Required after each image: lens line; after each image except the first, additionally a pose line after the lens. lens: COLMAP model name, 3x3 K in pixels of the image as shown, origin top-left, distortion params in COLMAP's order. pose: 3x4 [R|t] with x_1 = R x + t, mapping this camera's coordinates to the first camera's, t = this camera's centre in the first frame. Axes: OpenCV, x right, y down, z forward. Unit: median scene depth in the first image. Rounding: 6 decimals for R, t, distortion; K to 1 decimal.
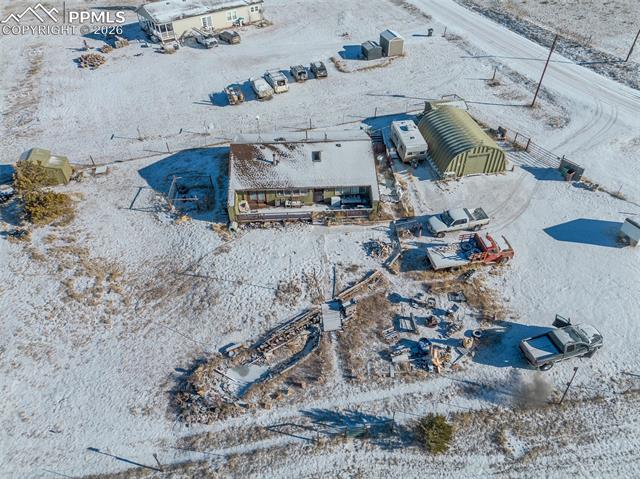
lens RADIAL K [[452.8, 0, 320.0], [0, 452.8, 239.5], [0, 0, 1]] dist [0.061779, -0.049783]
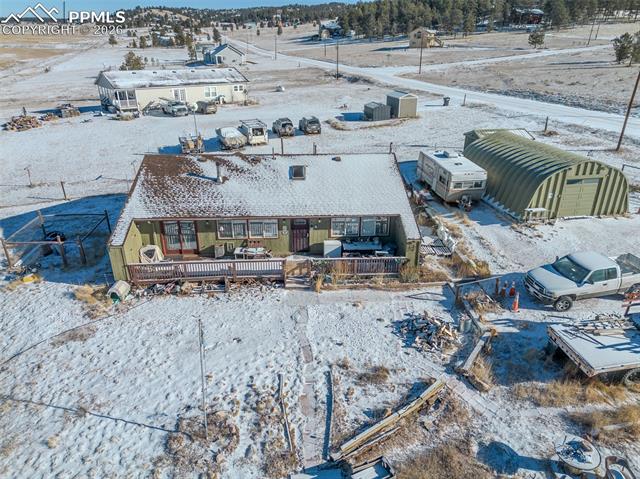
lens RADIAL K [[452.8, 0, 320.0], [0, 452.8, 239.5], [0, 0, 1]] dist [0.061779, -0.049783]
pose [[0.999976, 0.005510, 0.004246, 0.018896], [-0.003953, 0.952365, -0.304936, 0.065661], [-0.005724, 0.304912, 0.952363, 0.516901]]
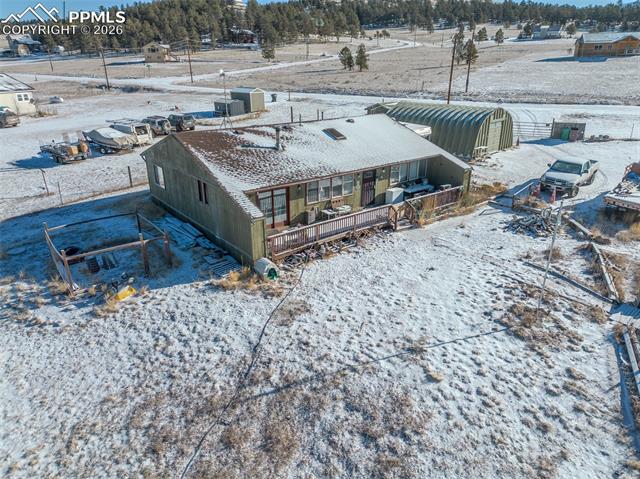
lens RADIAL K [[452.8, 0, 320.0], [0, 452.8, 239.5], [0, 0, 1]] dist [0.061779, -0.049783]
pose [[0.824874, -0.207249, 0.525957, -0.362598], [0.376363, 0.895546, -0.237378, 0.065121], [-0.421822, 0.393758, 0.816713, 0.617862]]
